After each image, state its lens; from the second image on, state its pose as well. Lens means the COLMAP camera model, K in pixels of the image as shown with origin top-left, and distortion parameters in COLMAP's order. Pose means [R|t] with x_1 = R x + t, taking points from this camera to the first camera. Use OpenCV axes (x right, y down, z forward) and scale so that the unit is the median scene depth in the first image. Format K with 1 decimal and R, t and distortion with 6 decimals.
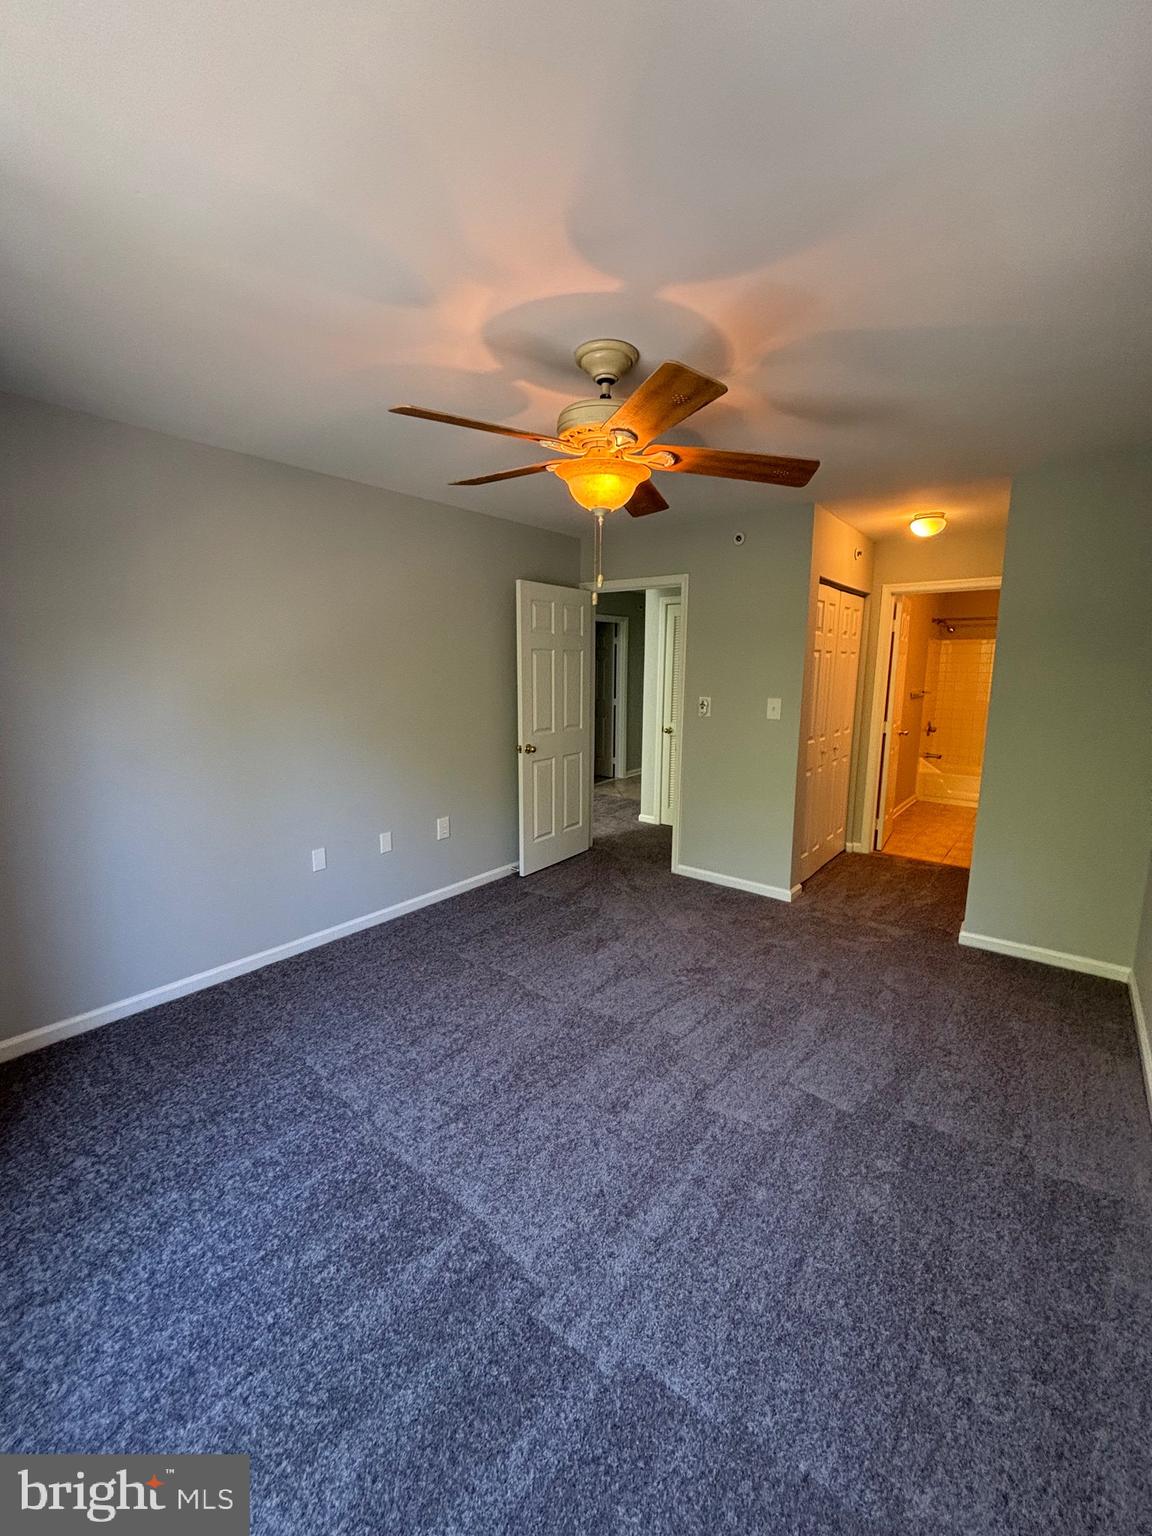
lens RADIAL K [[616.6, 0, 576.0], [0, 616.6, 768.0], [0, 0, 1]] dist [-0.000026, 0.000049]
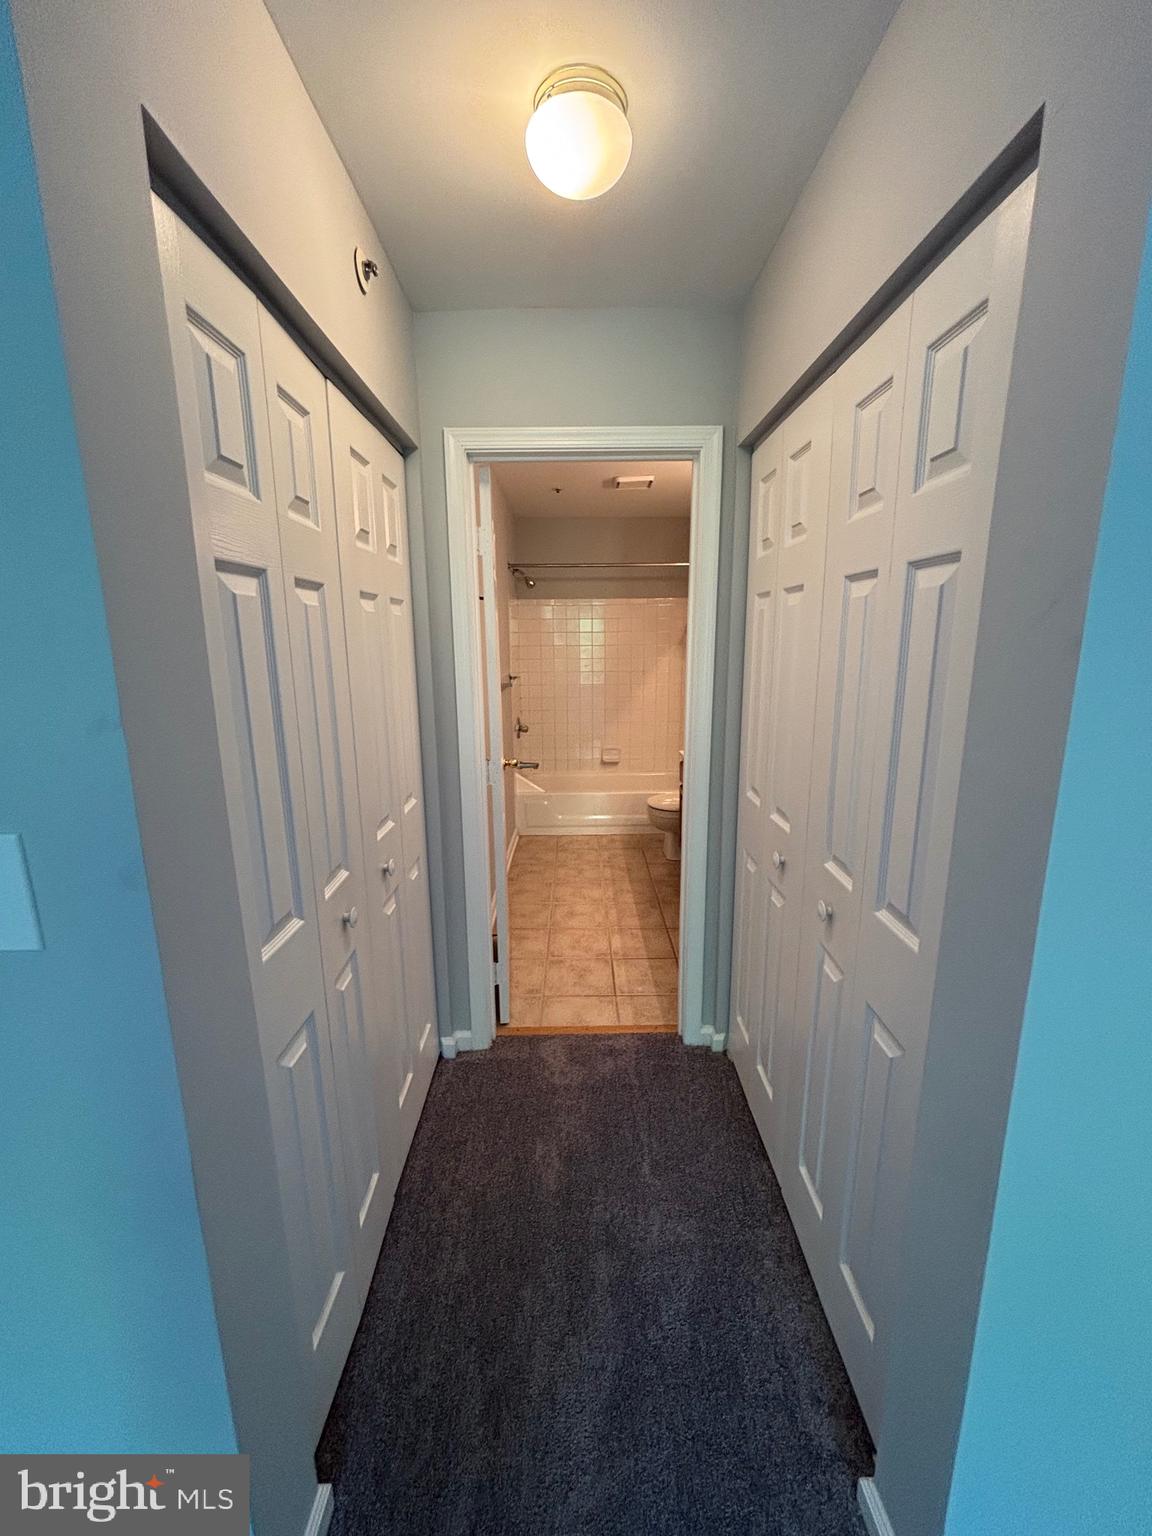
lens RADIAL K [[616.6, 0, 576.0], [0, 616.6, 768.0], [0, 0, 1]] dist [-0.000026, 0.000049]
pose [[0.775092, -0.140986, 0.615919, 0.268258], [0.116104, 0.989970, 0.080499, -0.095510], [-0.621090, 0.009117, 0.783686, 0.592424]]
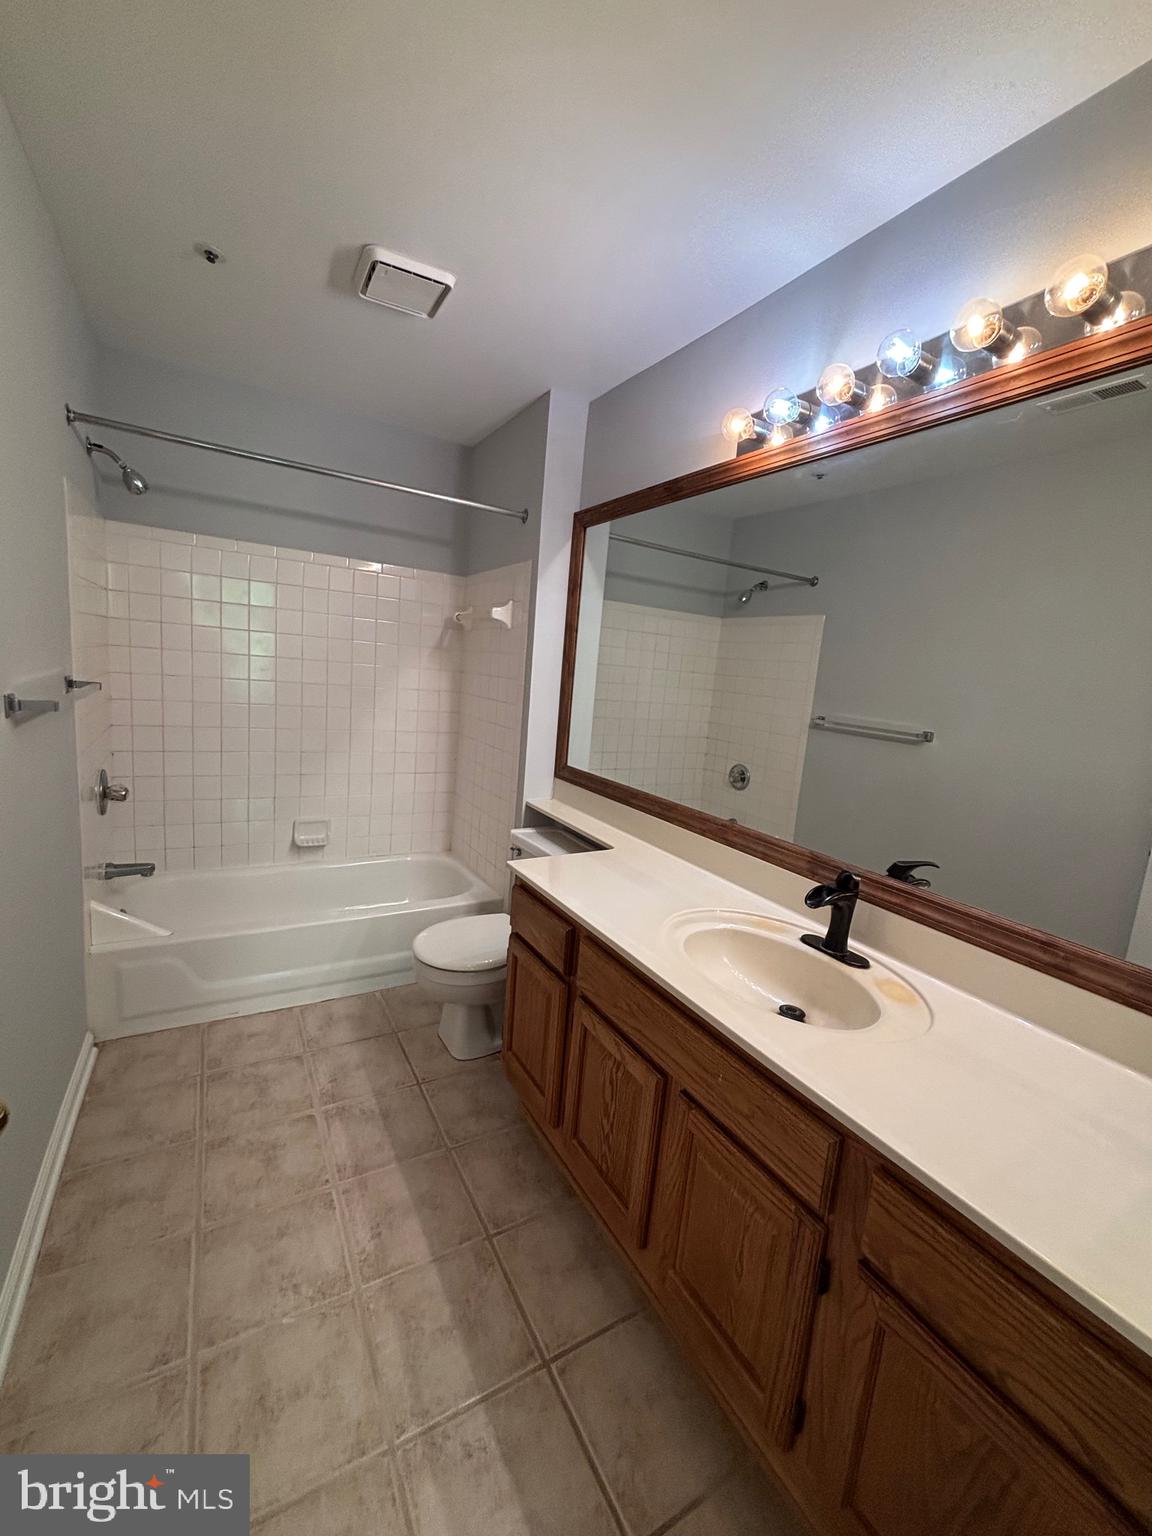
lens RADIAL K [[616.6, 0, 576.0], [0, 616.6, 768.0], [0, 0, 1]] dist [-0.000026, 0.000049]
pose [[0.354039, -0.118972, 0.927633, 0.514916], [0.069652, 0.992475, 0.100705, -0.128590], [-0.932634, 0.028958, 0.359661, 0.929086]]
